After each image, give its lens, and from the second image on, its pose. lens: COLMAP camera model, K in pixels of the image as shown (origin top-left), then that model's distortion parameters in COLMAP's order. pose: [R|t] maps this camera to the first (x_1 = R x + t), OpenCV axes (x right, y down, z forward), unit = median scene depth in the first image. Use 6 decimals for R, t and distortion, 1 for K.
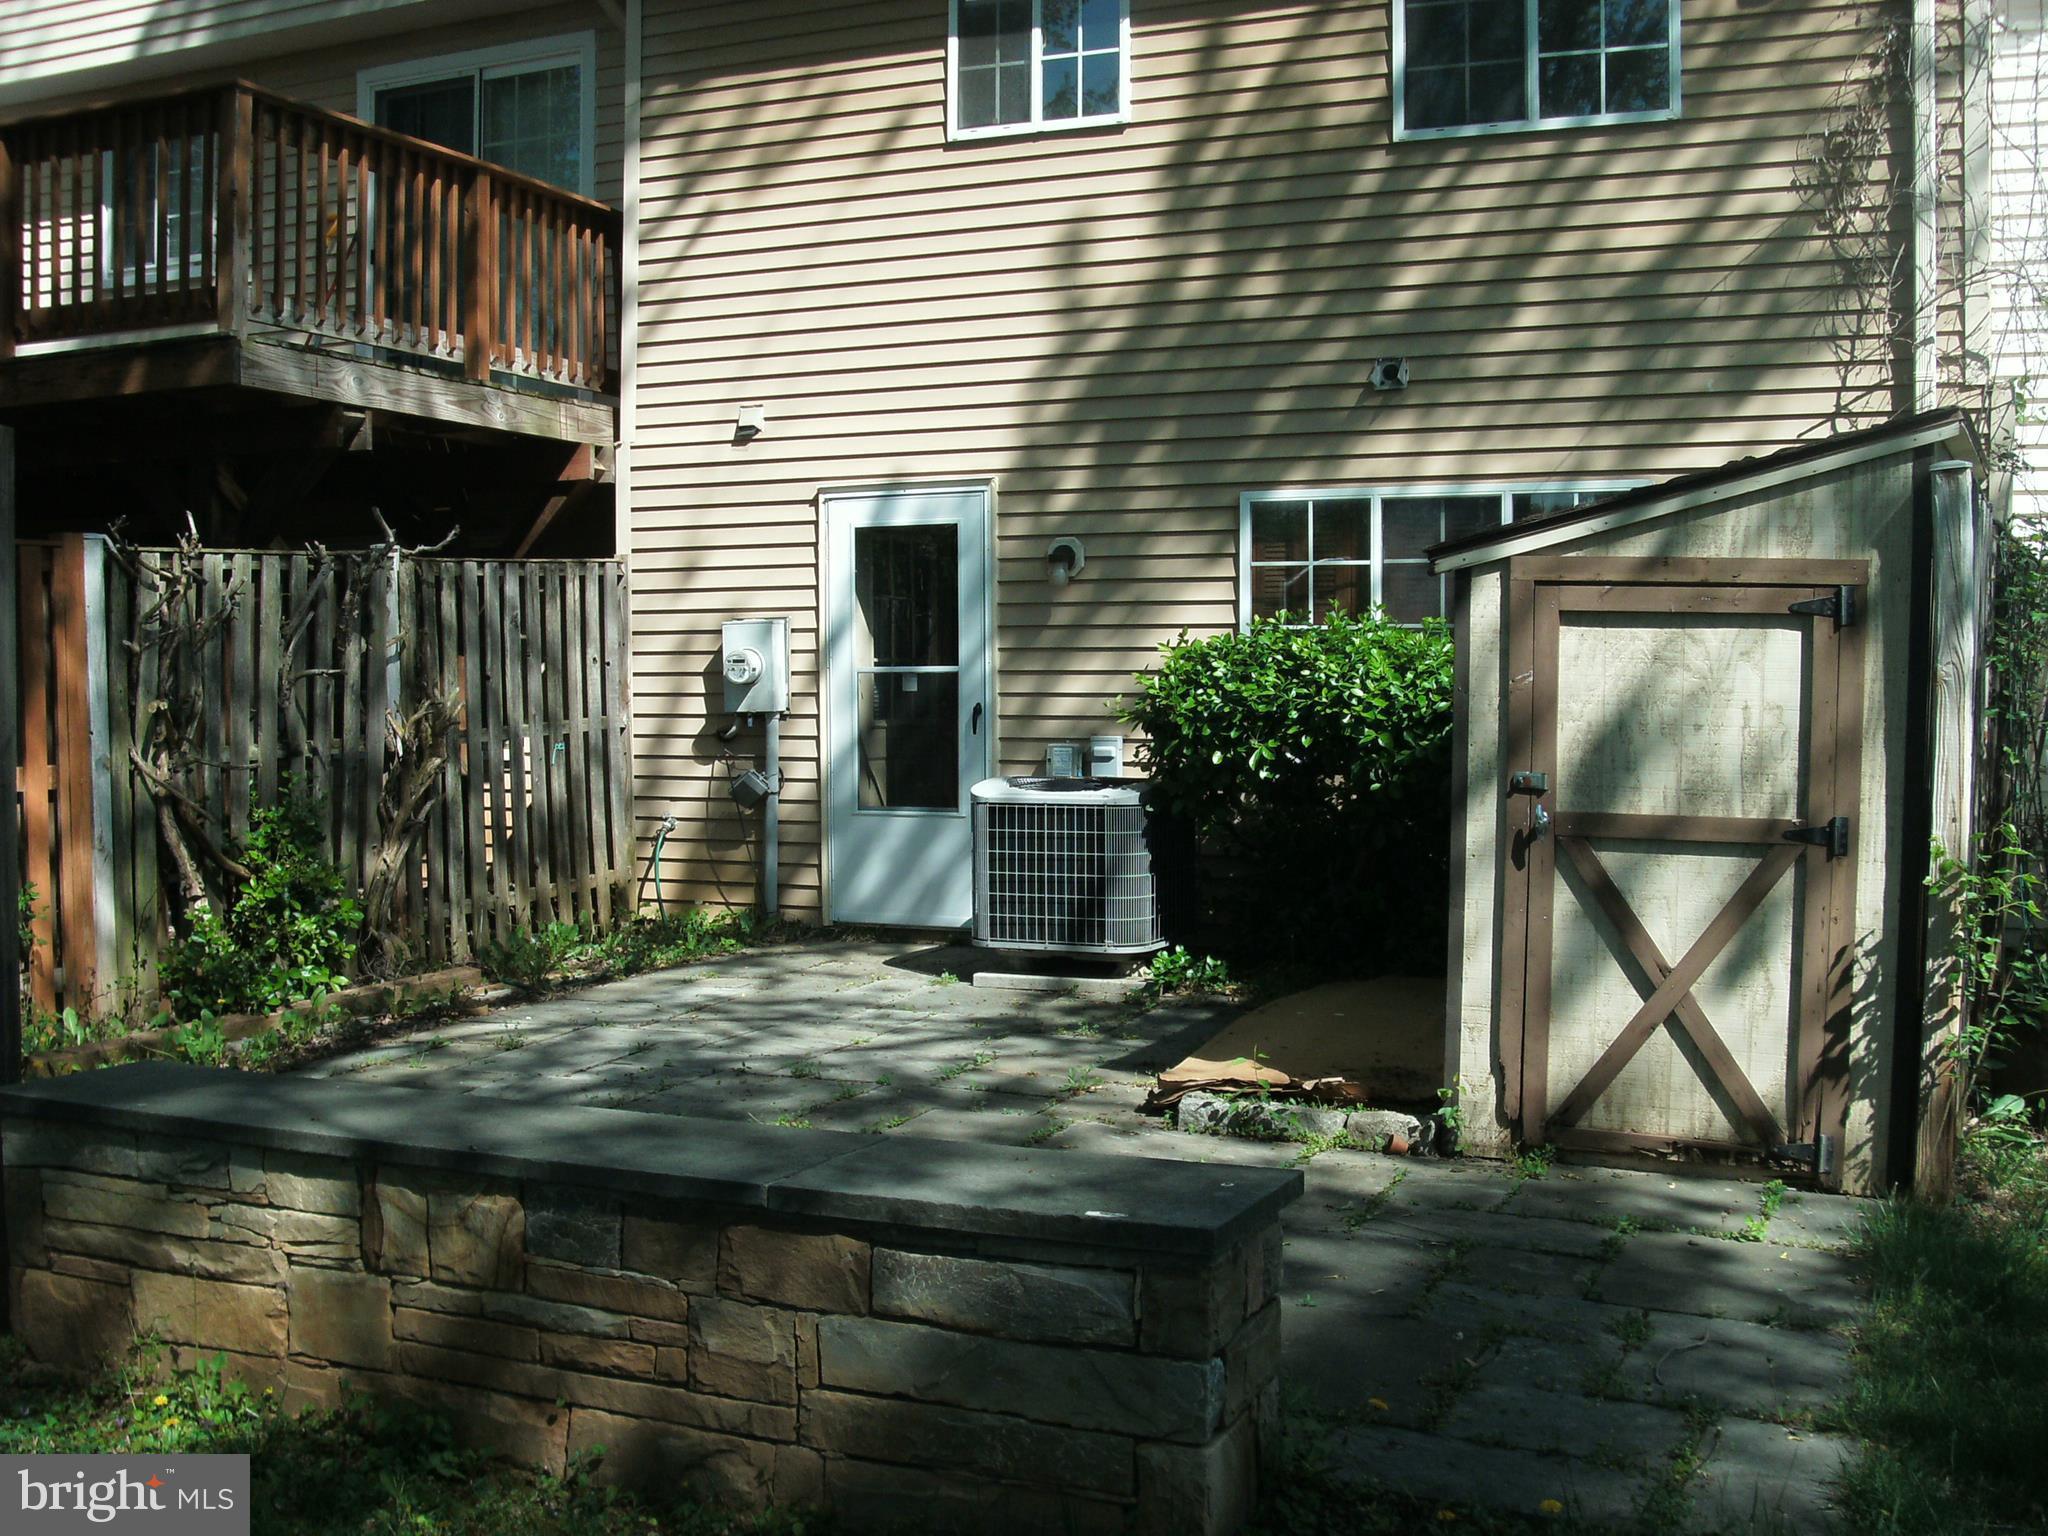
lens RADIAL K [[2247.3, 0, 1048.6], [0, 2247.3, 795.3], [0, 0, 1]] dist [-0.180163, 0.186091]
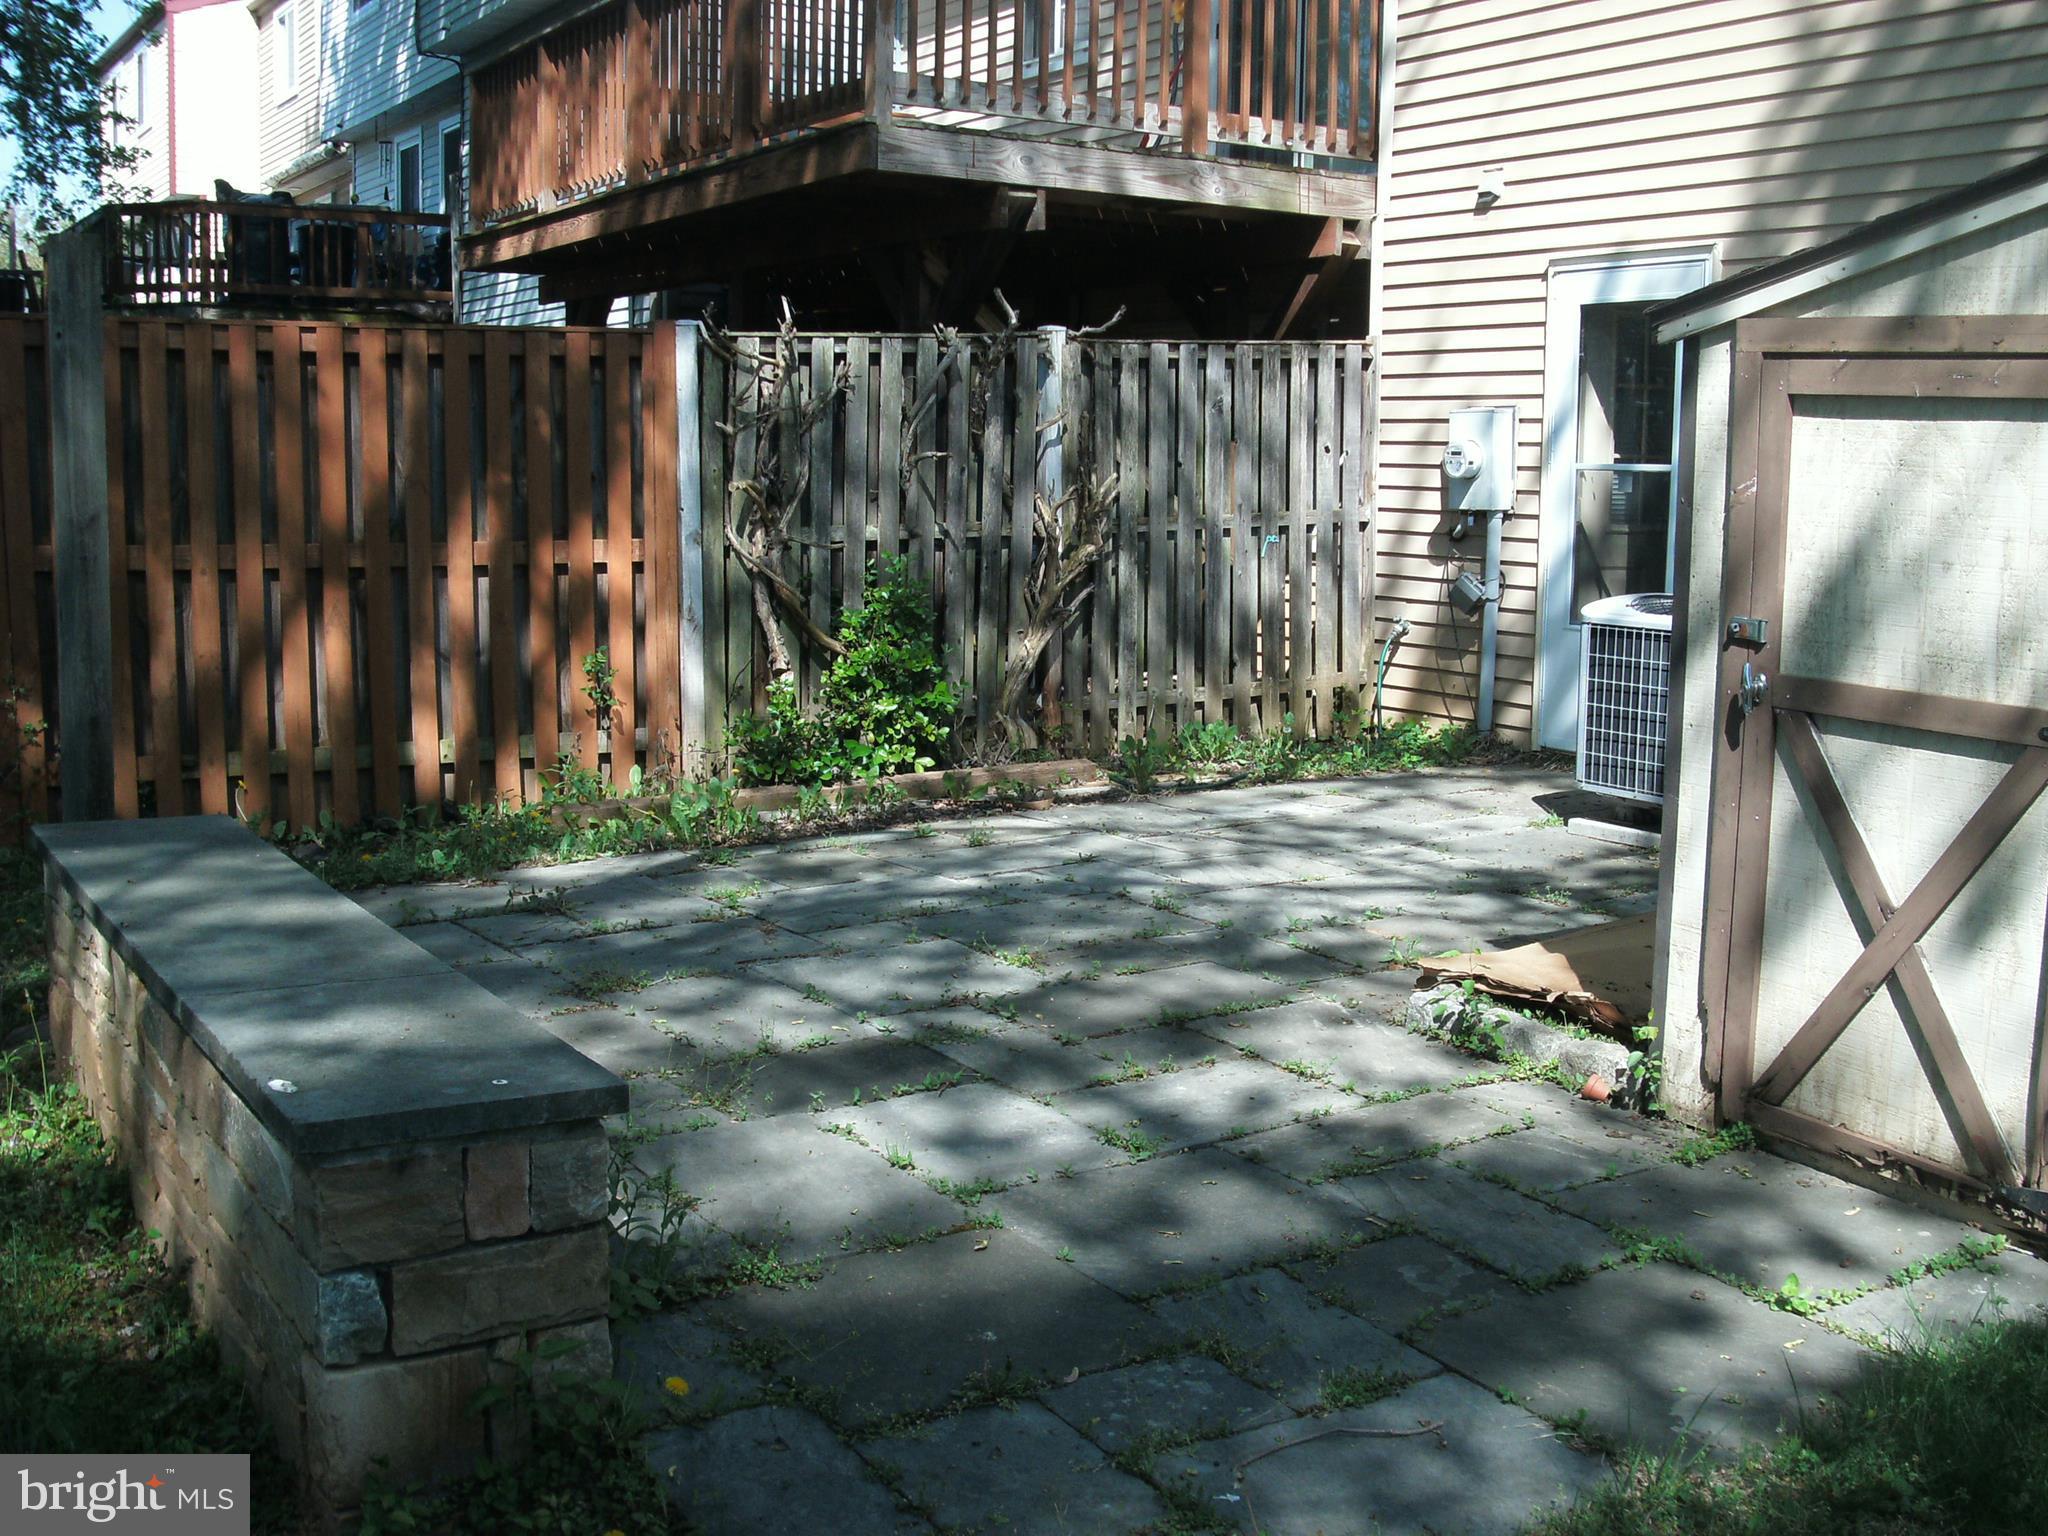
lens RADIAL K [[2247.3, 0, 1048.6], [0, 2247.3, 795.3], [0, 0, 1]] dist [-0.180163, 0.186091]
pose [[0.820701, 0.098138, -0.562867, 0.277180], [-0.045383, 0.993223, 0.107000, -0.012276], [0.569553, -0.062270, 0.819592, 0.172616]]
